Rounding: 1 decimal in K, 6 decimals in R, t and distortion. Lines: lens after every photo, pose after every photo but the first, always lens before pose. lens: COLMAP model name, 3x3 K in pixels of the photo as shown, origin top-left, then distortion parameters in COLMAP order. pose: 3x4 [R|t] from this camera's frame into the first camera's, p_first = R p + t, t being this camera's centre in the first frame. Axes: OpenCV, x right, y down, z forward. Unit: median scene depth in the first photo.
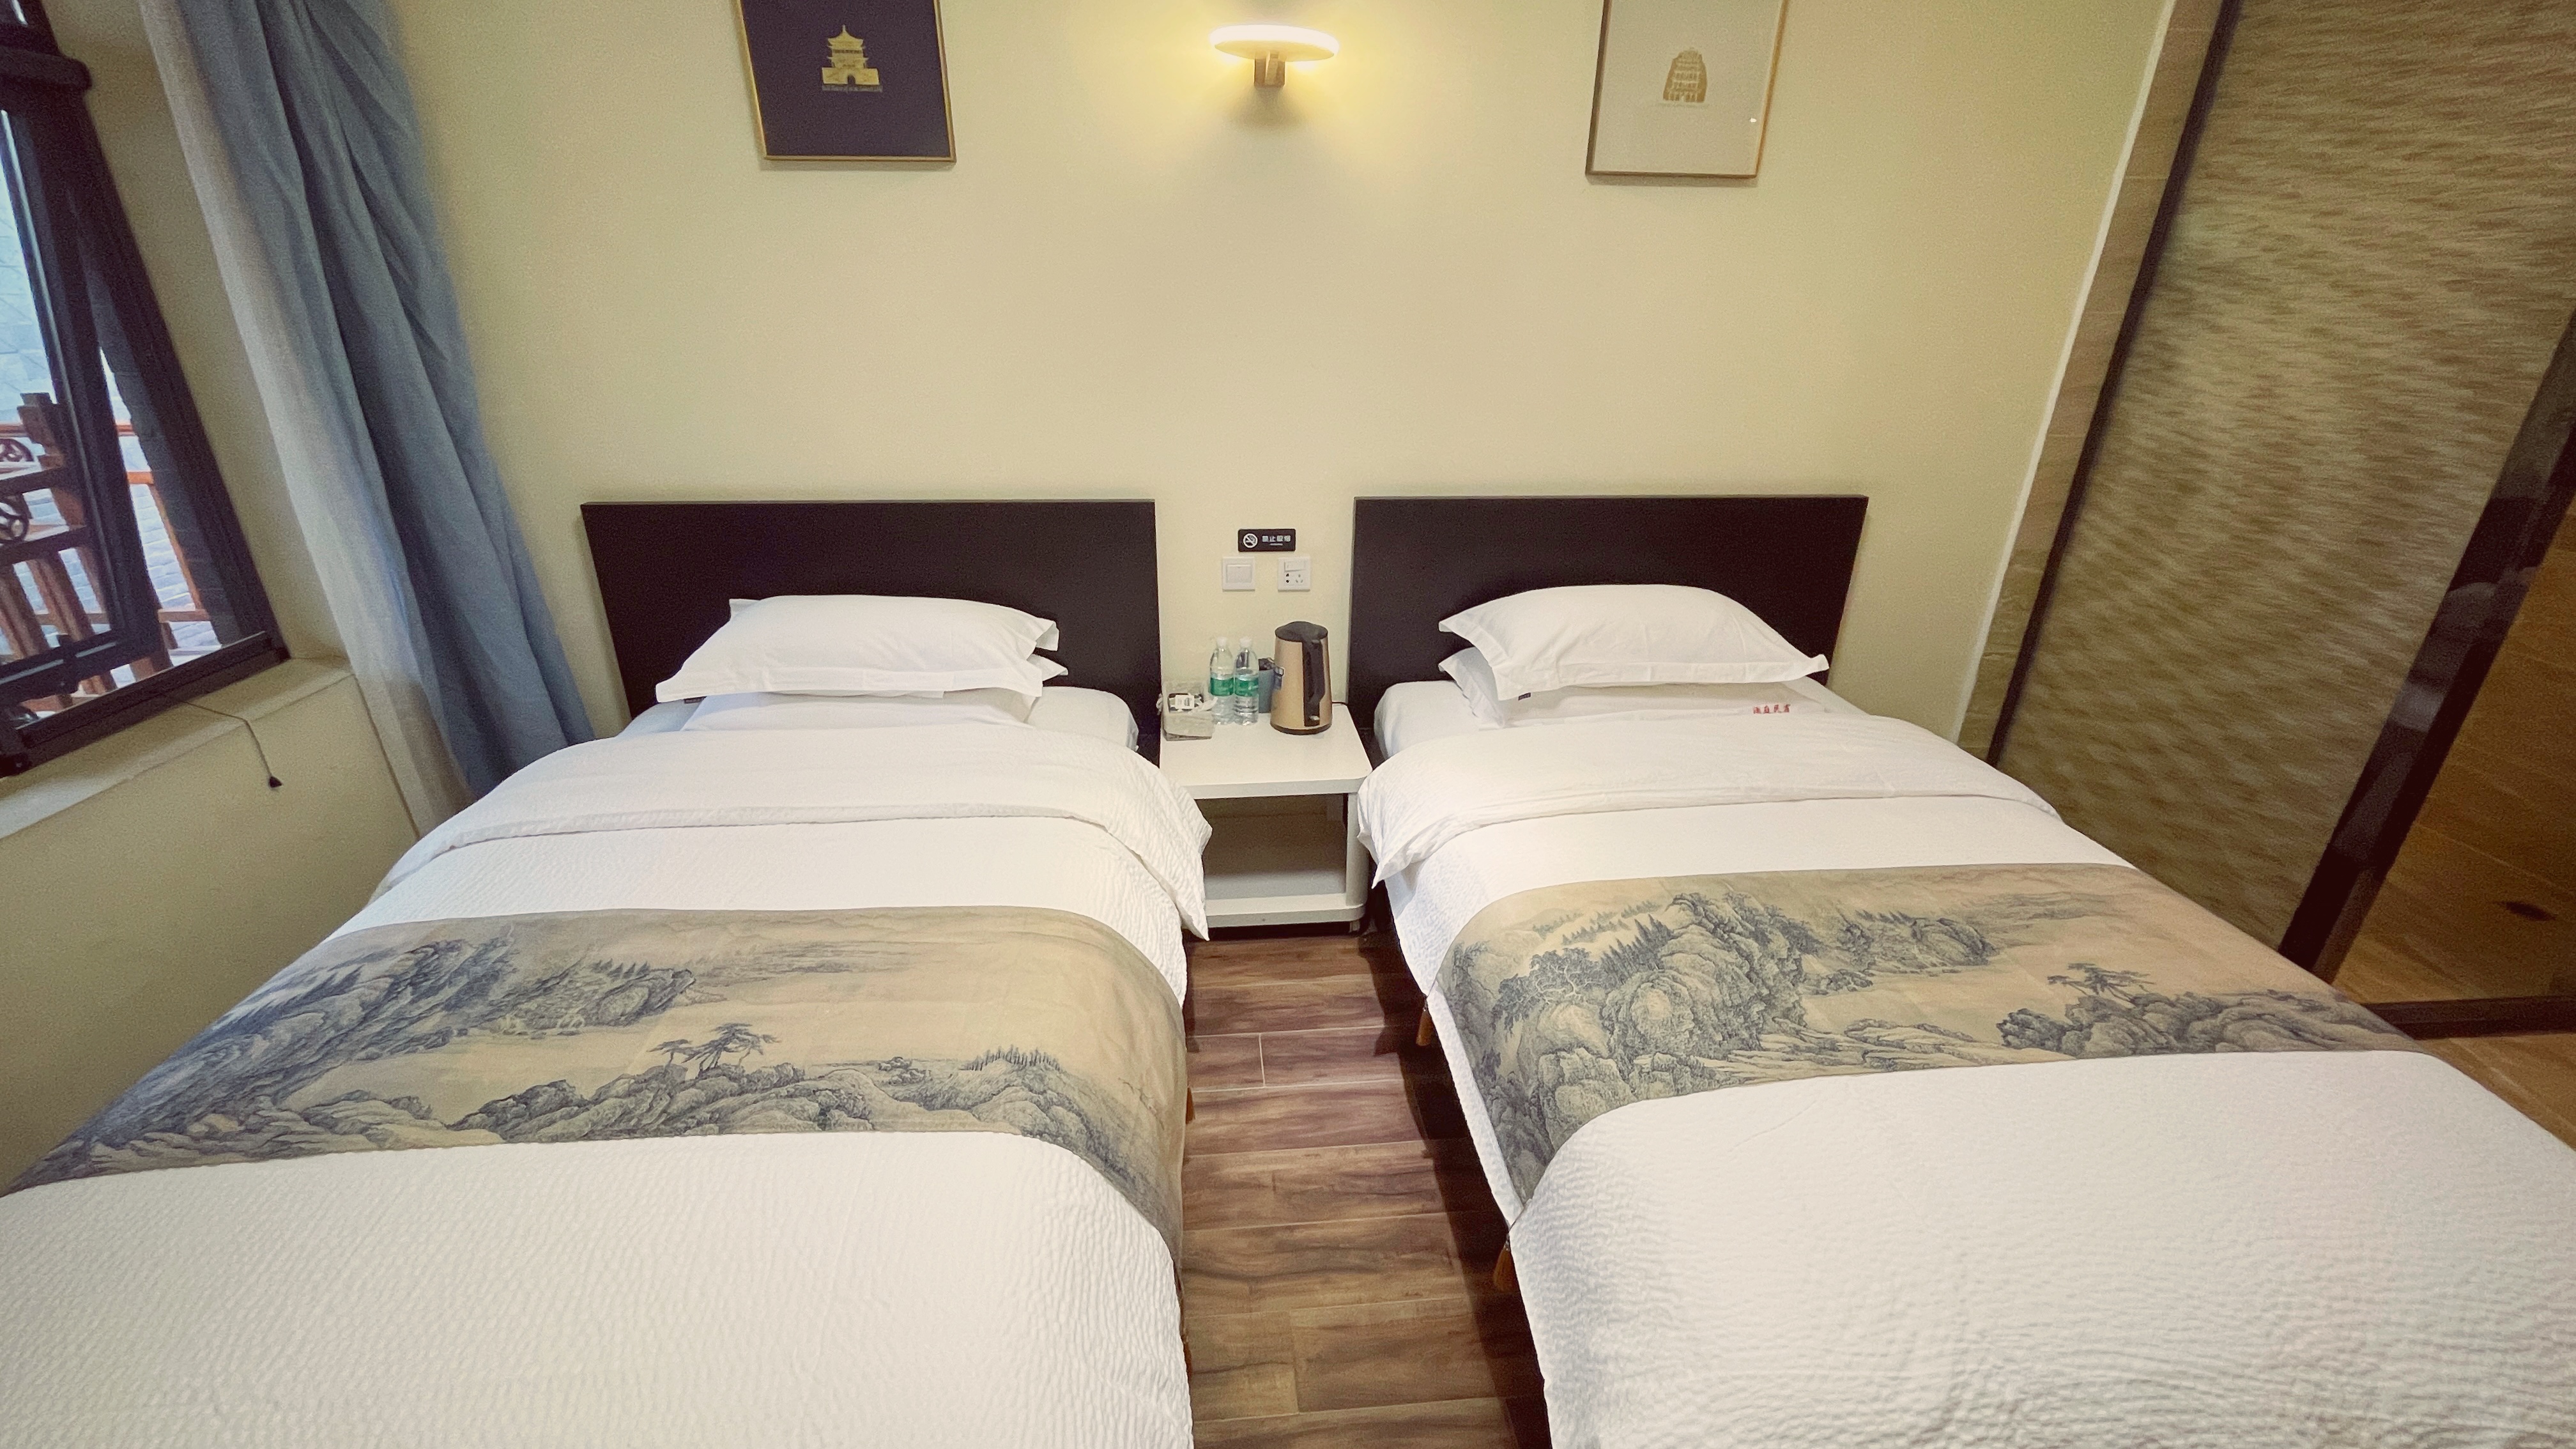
lens RADIAL K [[1045.7, 0, 1281.6], [0, 1045.7, 727.0], [0, 0, 1]] dist [-0.004051, 0.002472]
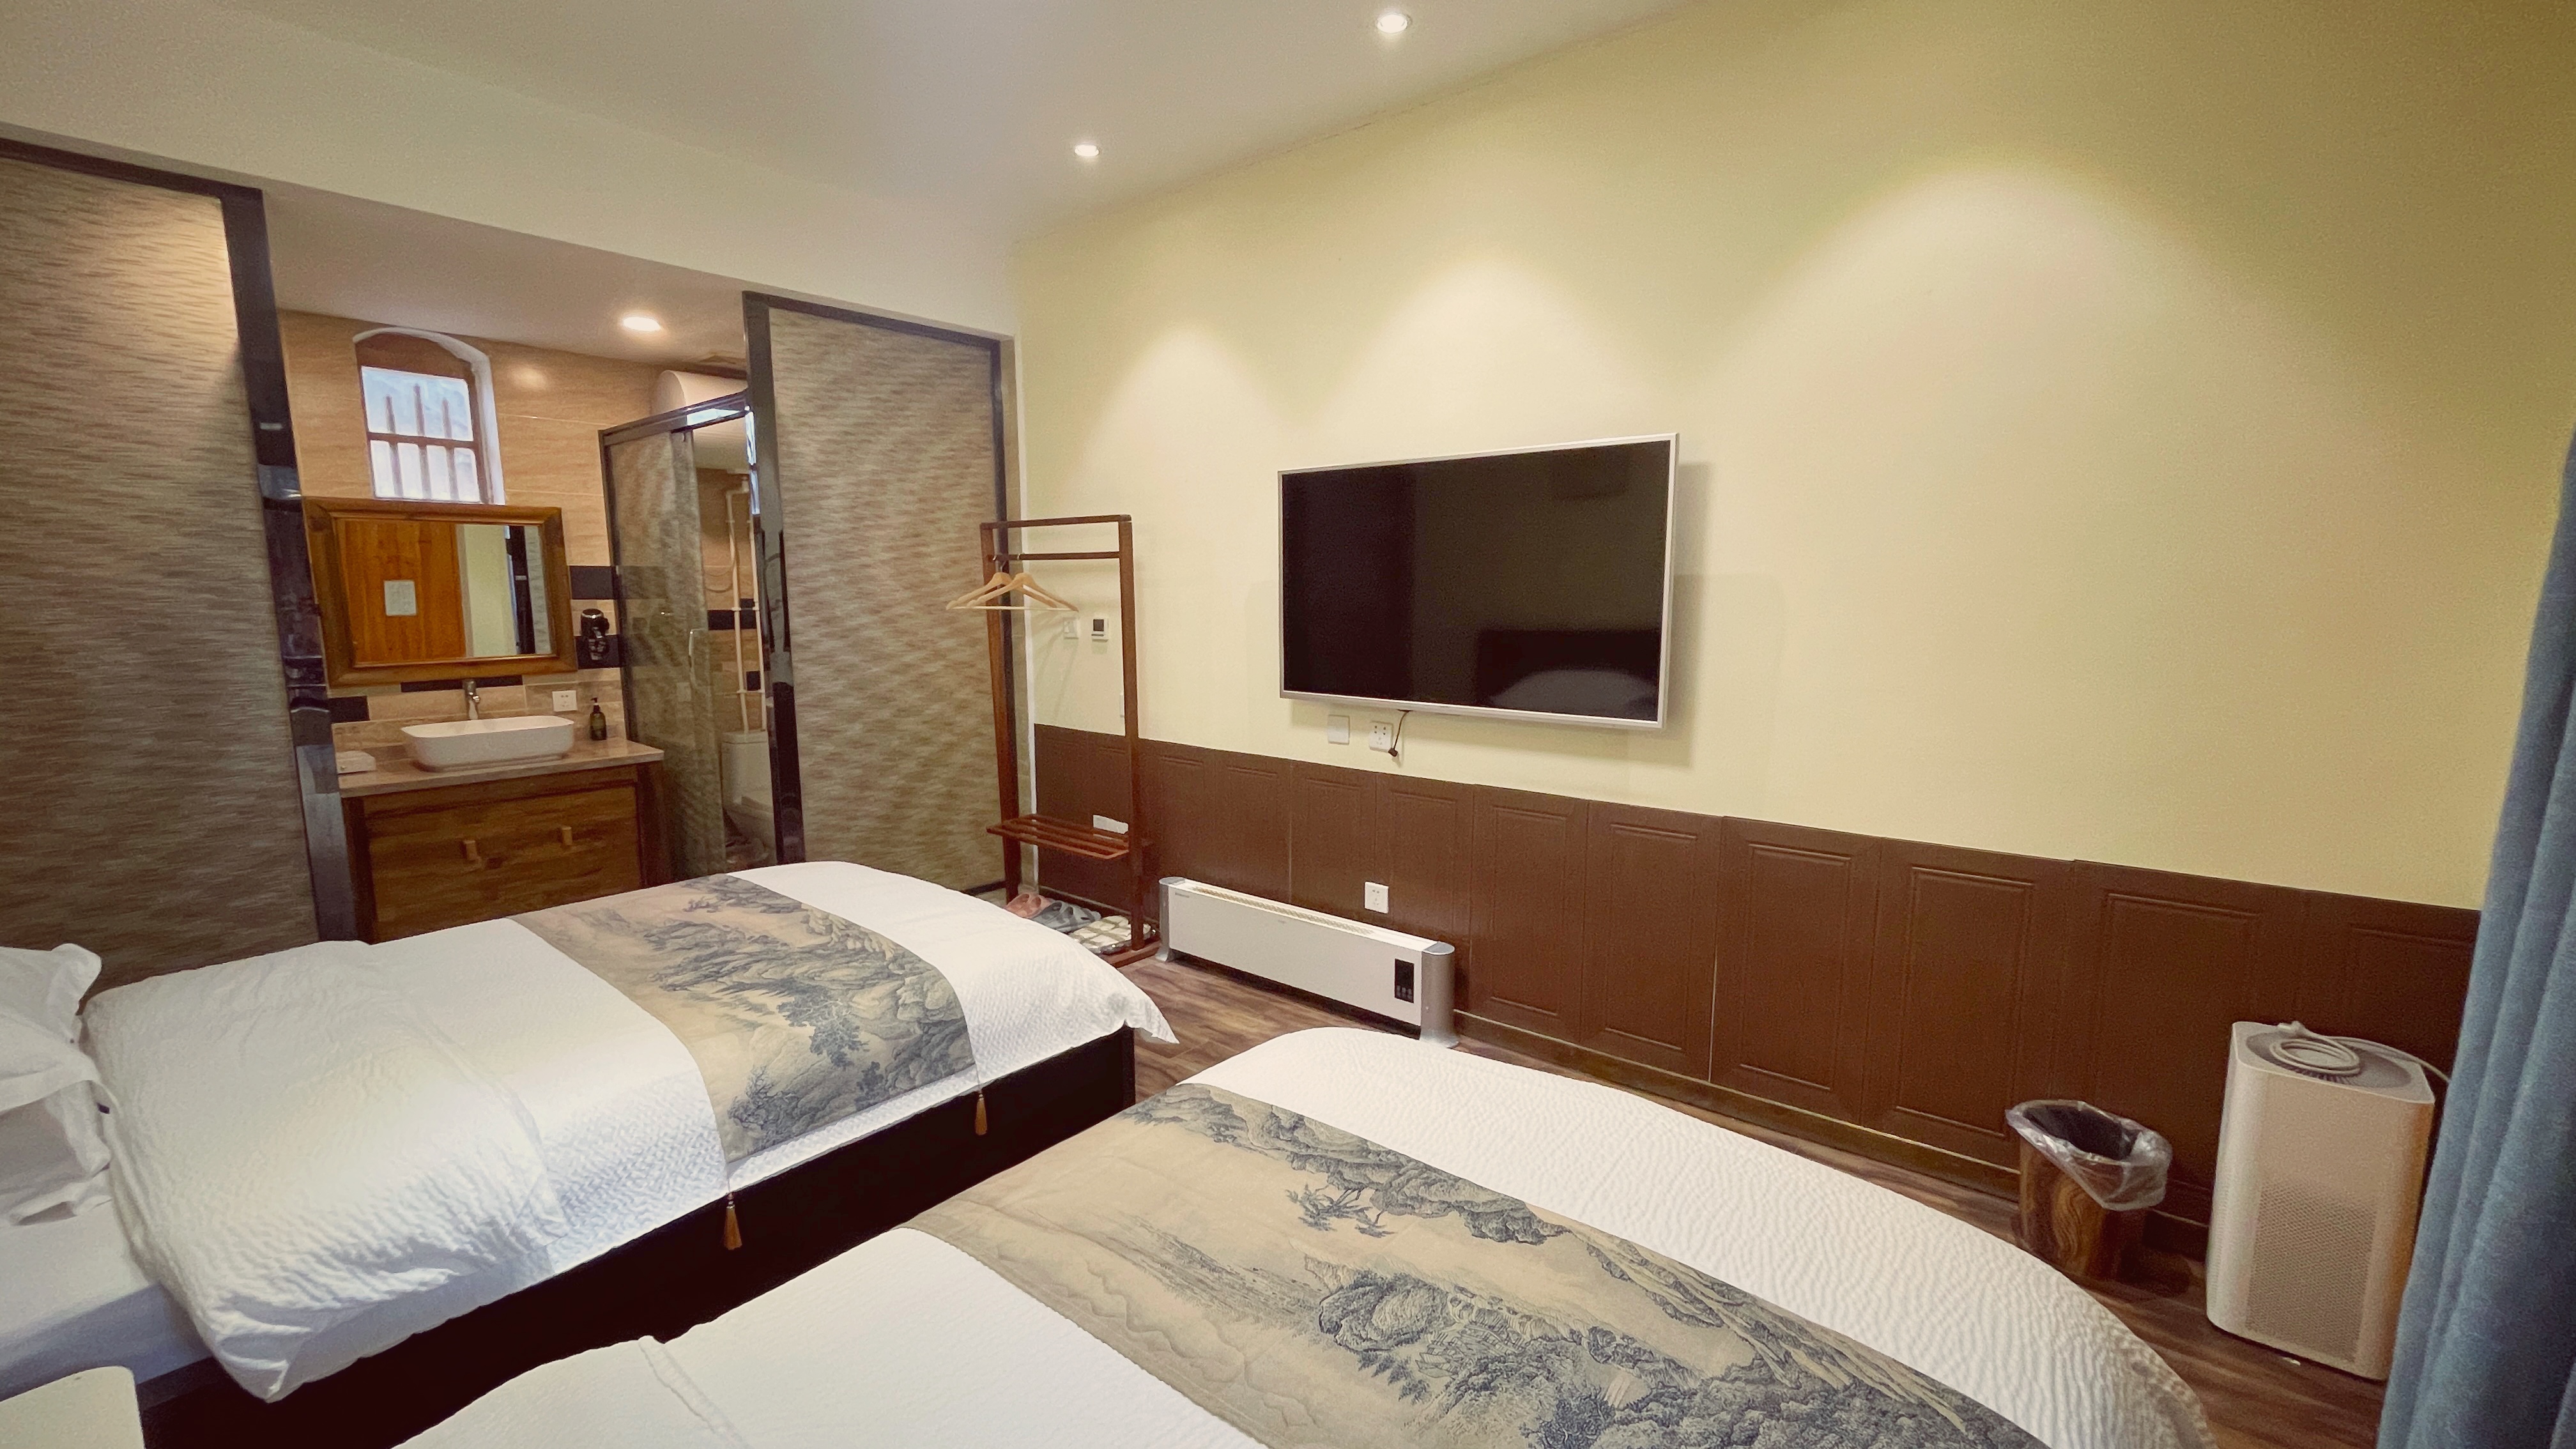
lens RADIAL K [[1045.7, 0, 1287.6], [0, 1045.7, 729.5], [0, 0, 1]] dist [-0.004051, 0.002472]
pose [[-0.713418, -0.103169, 0.693102, -1.085941], [0.271432, 0.871199, 0.409068, -0.466177], [-0.646033, 0.479967, -0.593526, 1.335890]]
